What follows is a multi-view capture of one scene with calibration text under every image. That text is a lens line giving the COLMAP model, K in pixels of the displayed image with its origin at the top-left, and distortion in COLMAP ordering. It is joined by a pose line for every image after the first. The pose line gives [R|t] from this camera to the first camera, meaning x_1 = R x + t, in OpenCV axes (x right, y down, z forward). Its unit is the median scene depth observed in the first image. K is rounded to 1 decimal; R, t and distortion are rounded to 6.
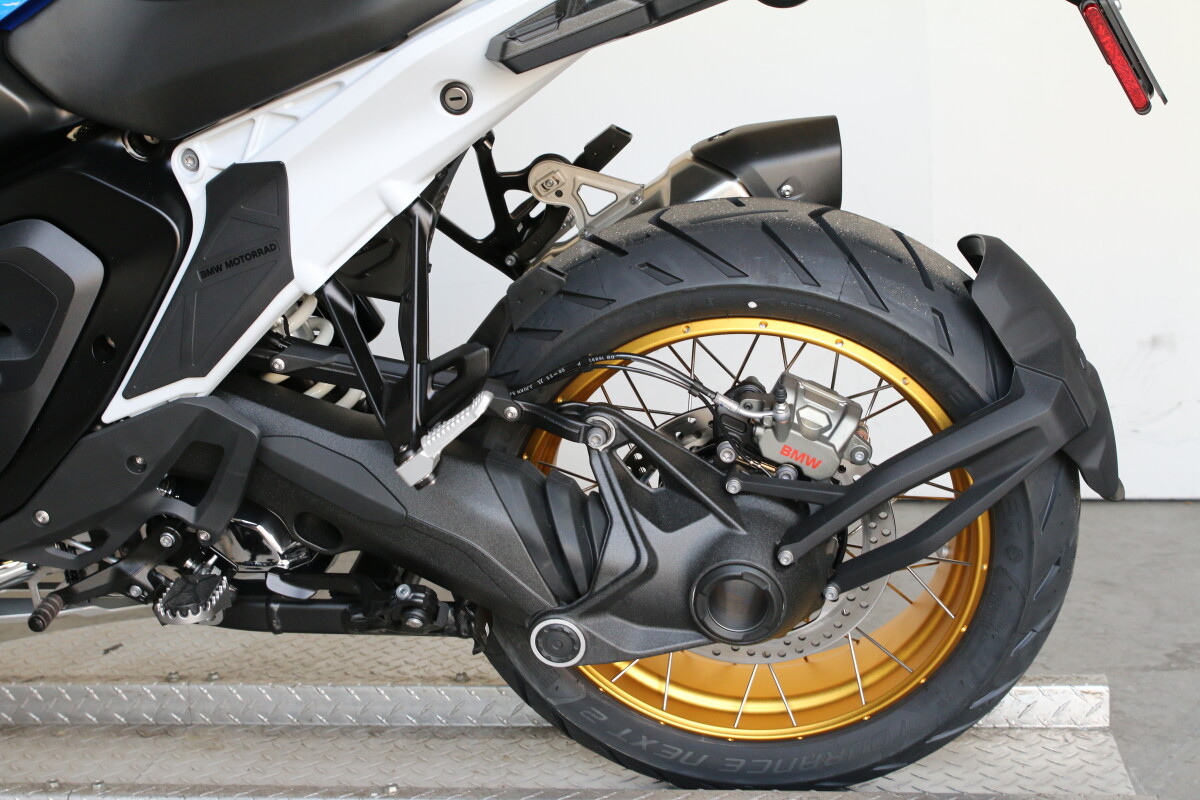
lens RADIAL K [[1785.1, 0, 600.0], [0, 1785.1, 400.0], [0, 0, 1]] dist [-0.047364, 0.139962]
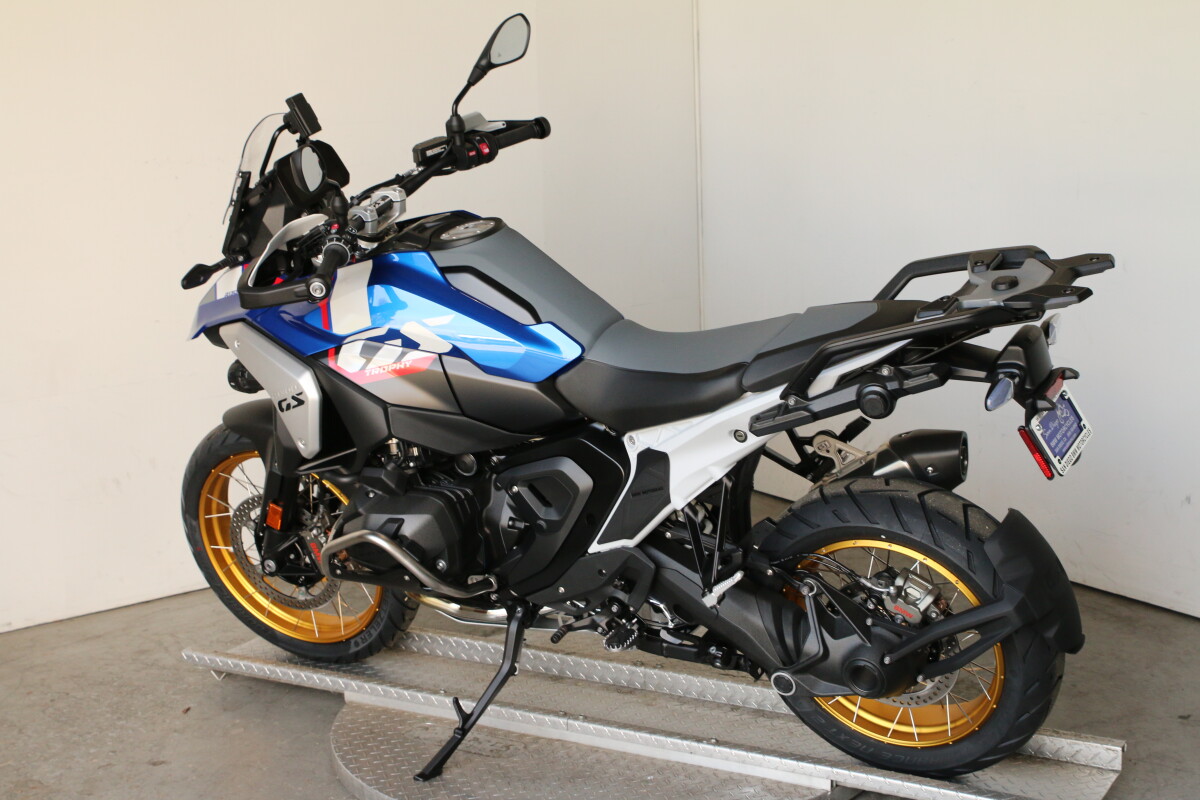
lens RADIAL K [[1921.3, 0, 600.0], [0, 1921.3, 400.0], [0, 0, 1]] dist [-0.017844, 0.111308]
pose [[0.926724, 0.093275, -0.363982, 0.562719], [-0.074569, 0.995086, 0.065146, -0.323543], [0.368270, -0.033231, 0.929125, -1.150135]]
